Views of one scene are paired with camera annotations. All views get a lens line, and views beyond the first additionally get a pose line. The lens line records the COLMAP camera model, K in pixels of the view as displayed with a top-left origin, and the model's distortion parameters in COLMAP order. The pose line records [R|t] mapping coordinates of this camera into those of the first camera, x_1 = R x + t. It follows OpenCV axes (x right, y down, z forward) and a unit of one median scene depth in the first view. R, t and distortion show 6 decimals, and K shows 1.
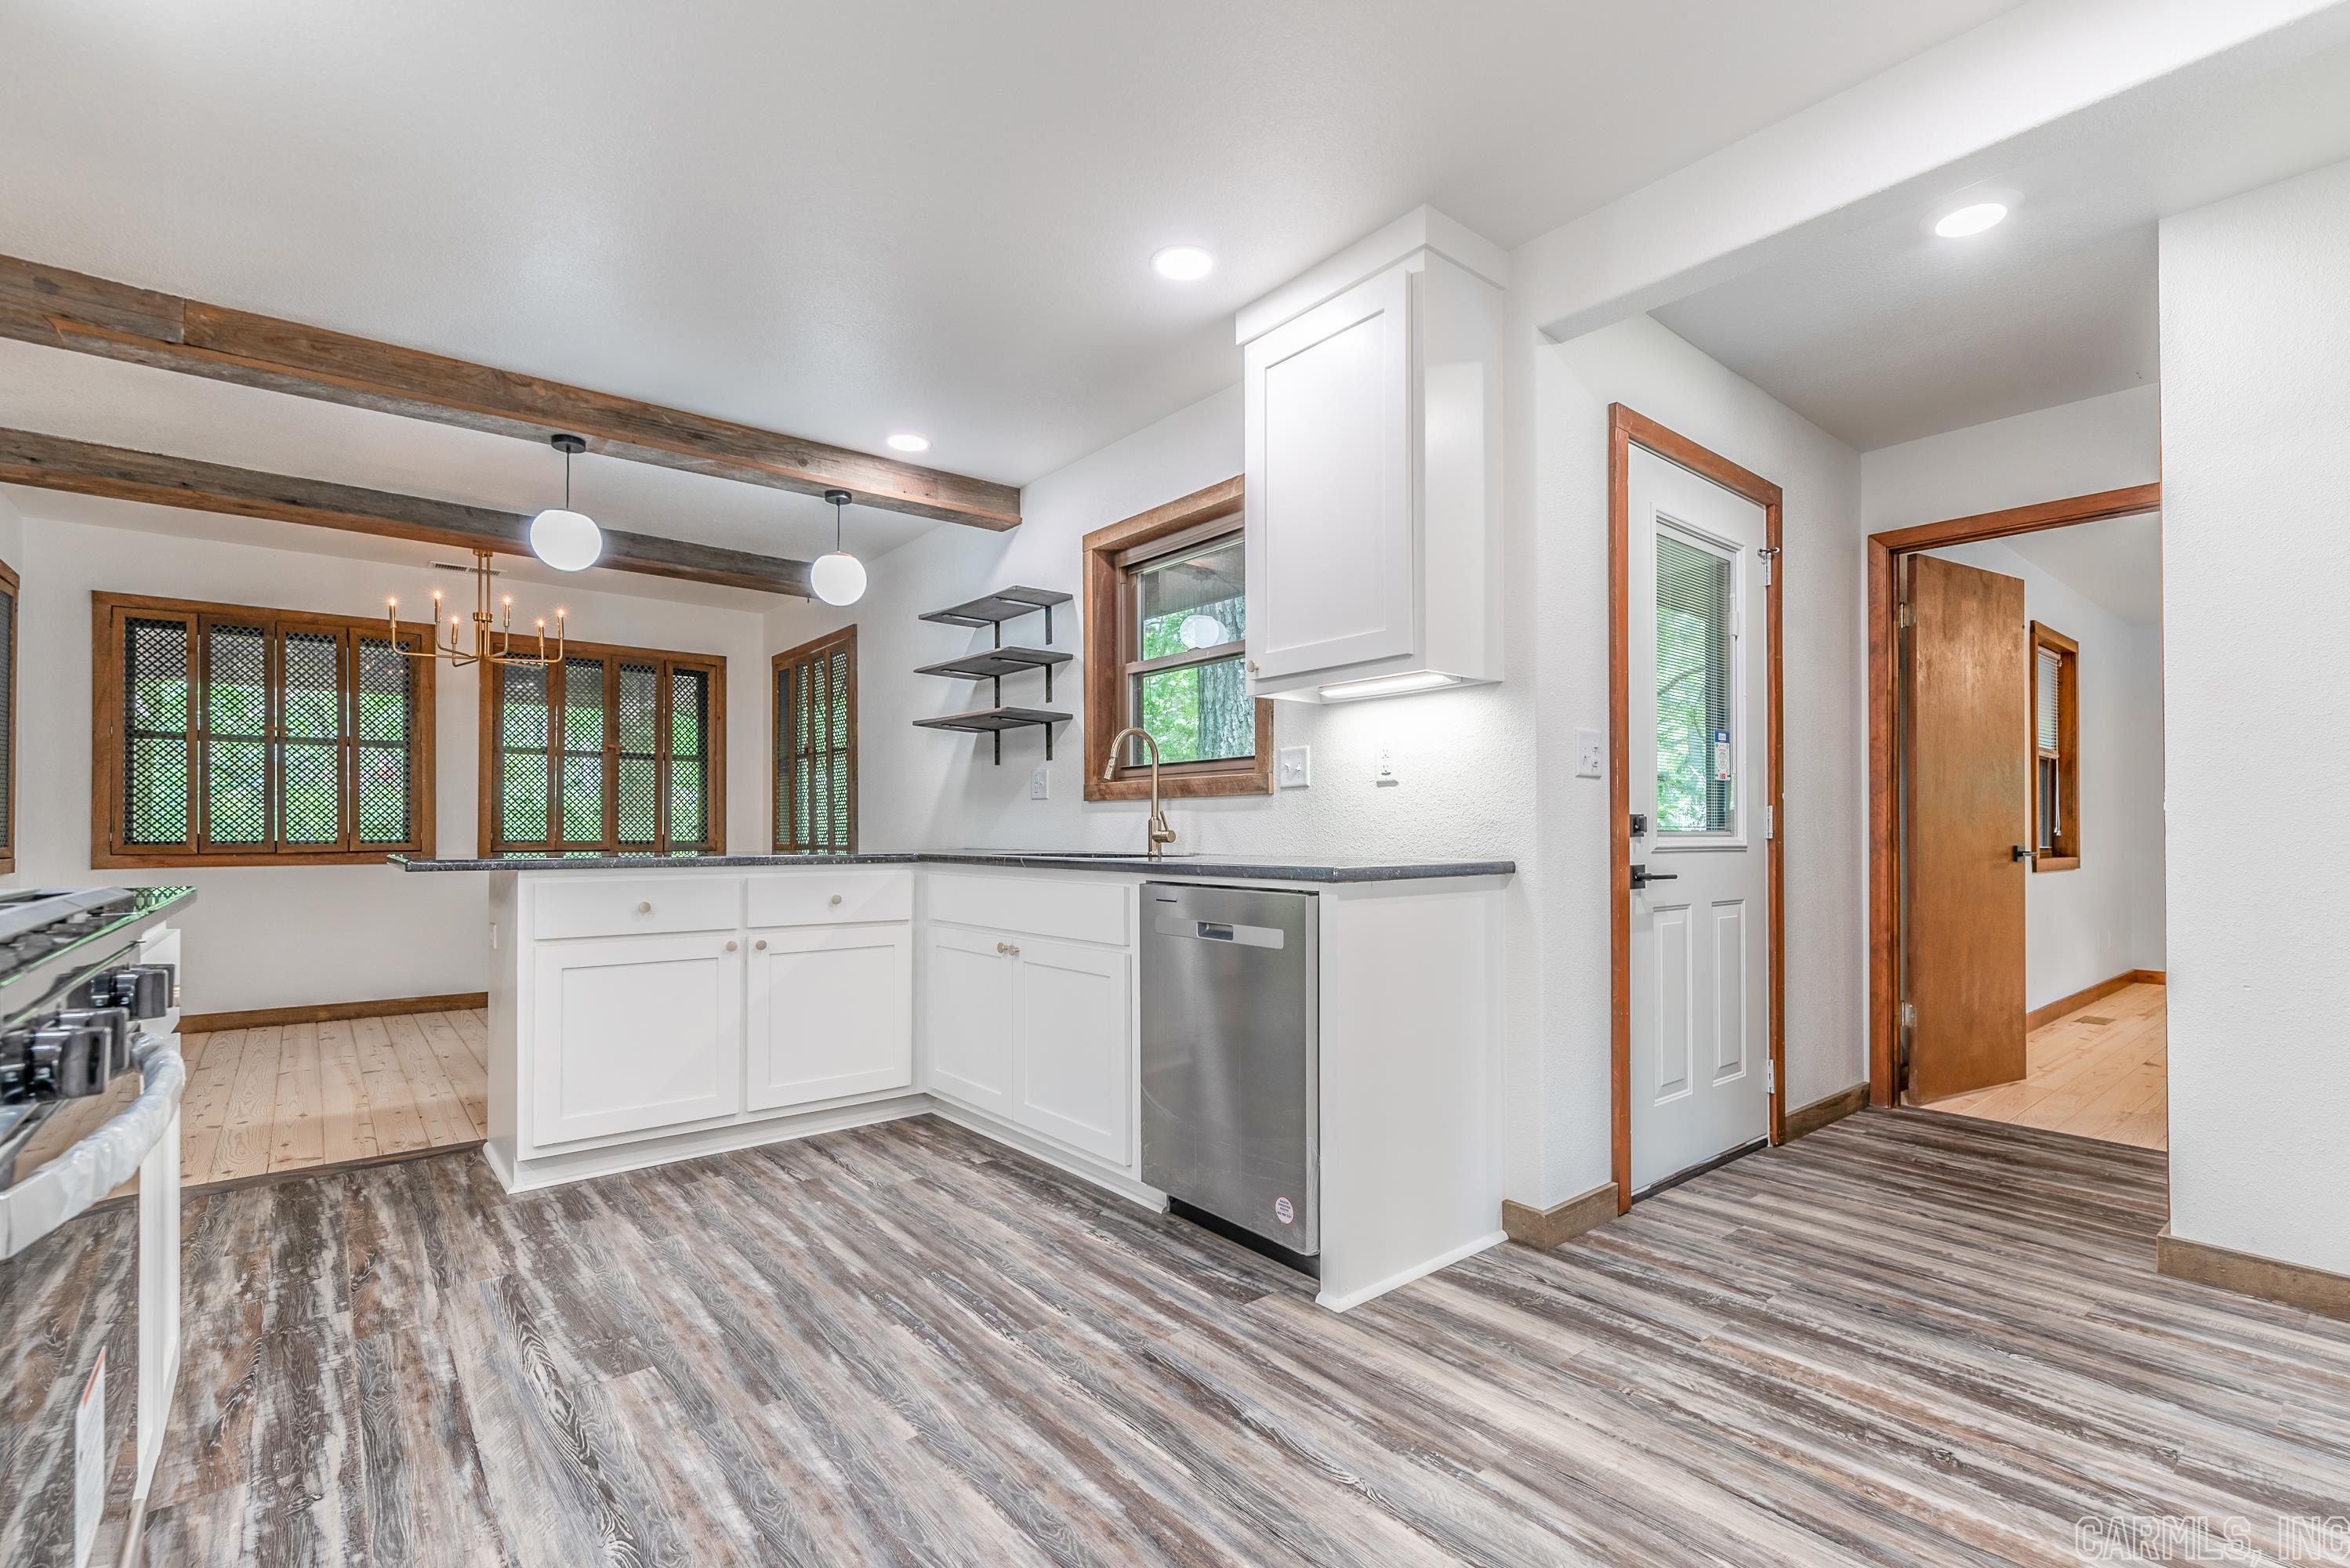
lens RADIAL K [[1050.1, 0, 1186.8], [0, 1050.1, 832.7], [0, 0, 1]] dist [-0.000140, -0.000424]
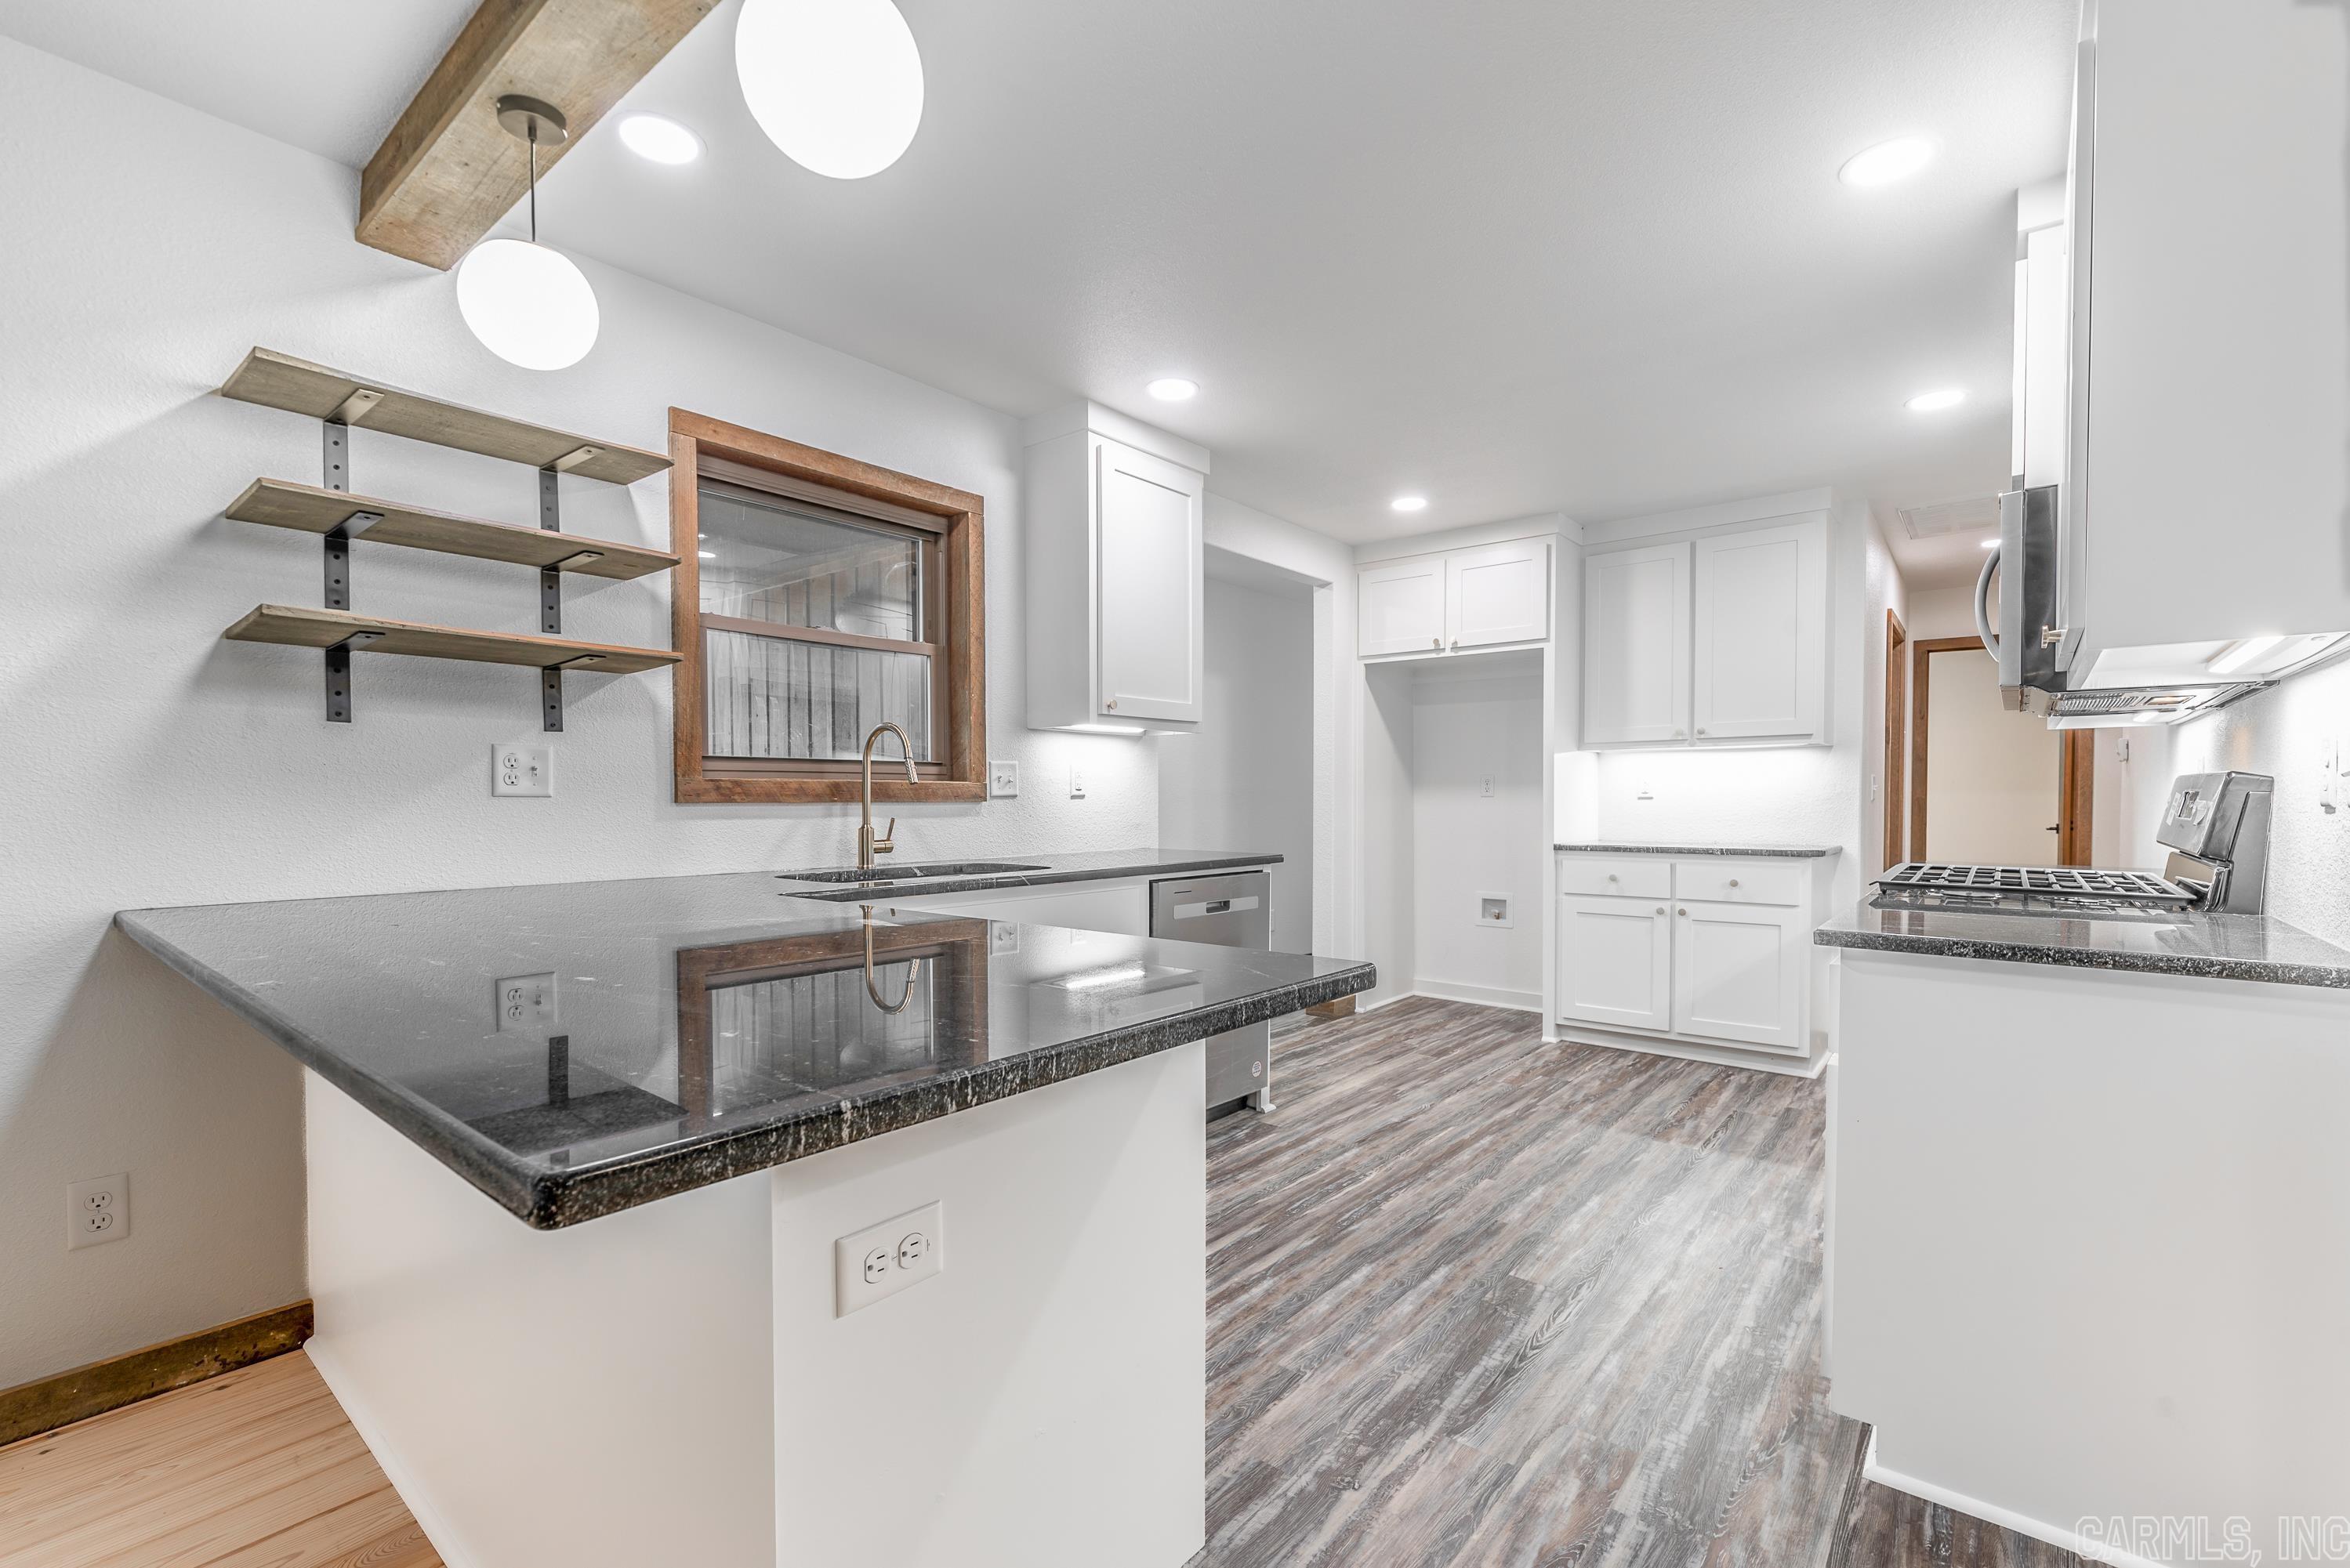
lens RADIAL K [[1016.1, 0, 1186.4], [0, 1016.1, 820.5], [0, 0, 1]] dist [0.000328, 0.000398]
pose [[-0.191174, -0.021913, 0.981312, -1.357405], [0.002009, 0.999740, 0.022716, -0.055686], [-0.981554, 0.006314, -0.191080, 1.348427]]
